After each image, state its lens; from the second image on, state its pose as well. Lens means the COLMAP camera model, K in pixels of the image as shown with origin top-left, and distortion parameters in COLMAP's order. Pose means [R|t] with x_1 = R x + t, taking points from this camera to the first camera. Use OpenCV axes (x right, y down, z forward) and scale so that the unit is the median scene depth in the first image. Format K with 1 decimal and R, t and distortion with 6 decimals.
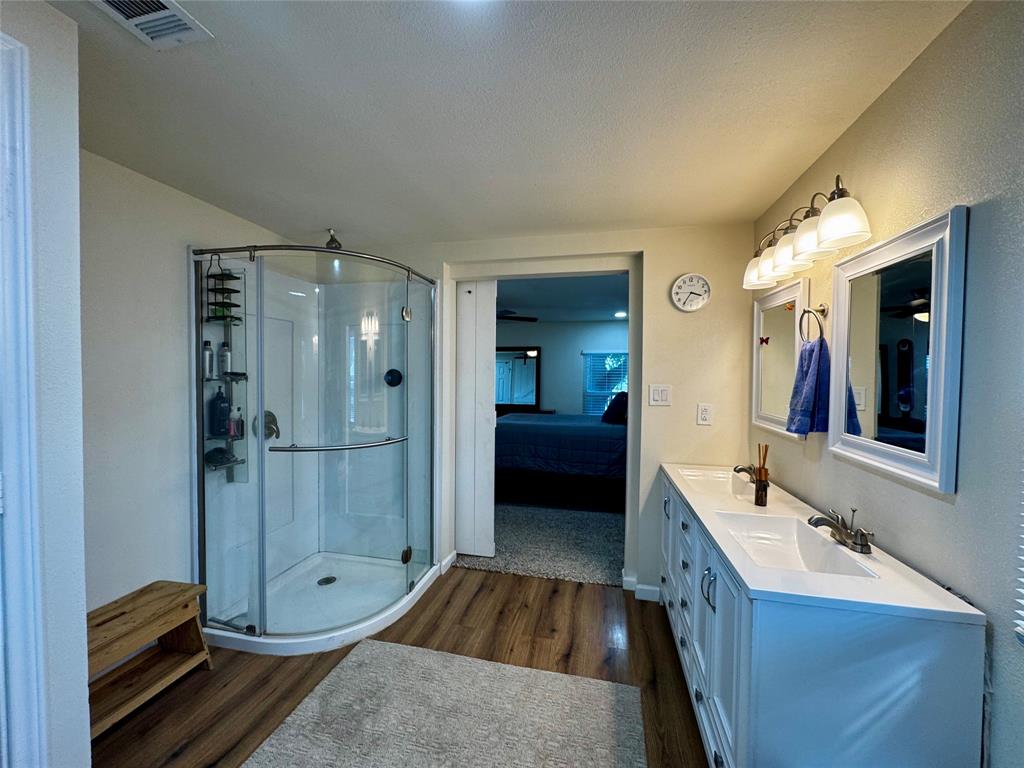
lens RADIAL K [[411.2, 0, 509.5], [0, 411.2, 382.9], [0, 0, 1]] dist [-0.003105, -0.000628]
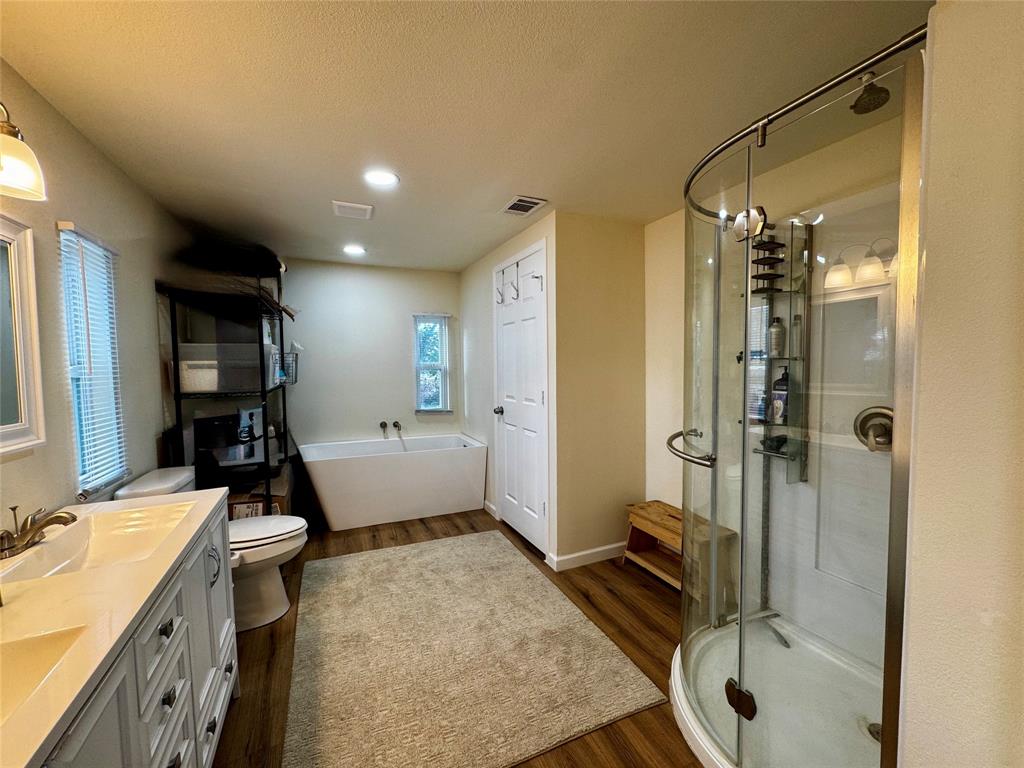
lens RADIAL K [[411.2, 0, 511.1], [0, 411.2, 384.3], [0, 0, 1]] dist [-0.003105, -0.000628]
pose [[-0.792124, 0.034974, -0.609357, 0.405249], [-0.004752, 0.997973, 0.063457, -0.007109], [0.610341, 0.053162, -0.790353, 1.772676]]
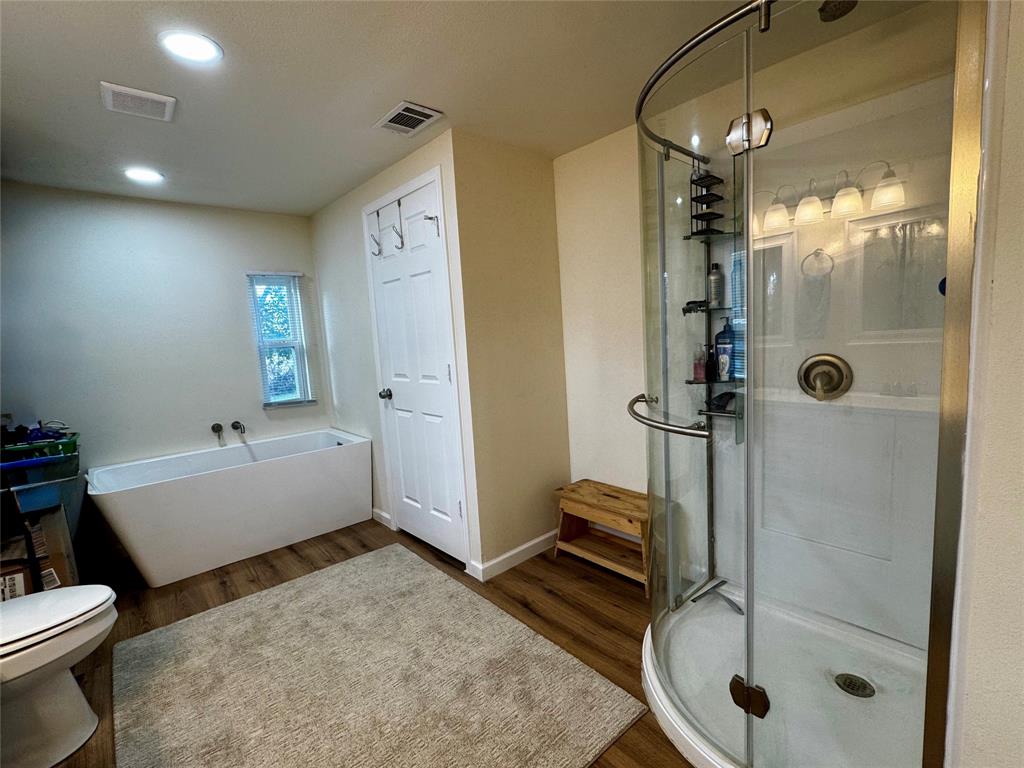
lens RADIAL K [[460.3, 0, 511.9], [0, 460.3, 383.9], [0, 0, 1]] dist [-0.004860, 0.000089]
pose [[-0.569424, 0.125285, -0.812441, 0.384577], [0.041481, 0.991438, 0.123815, 0.011962], [0.820997, 0.036802, -0.569746, 1.553695]]
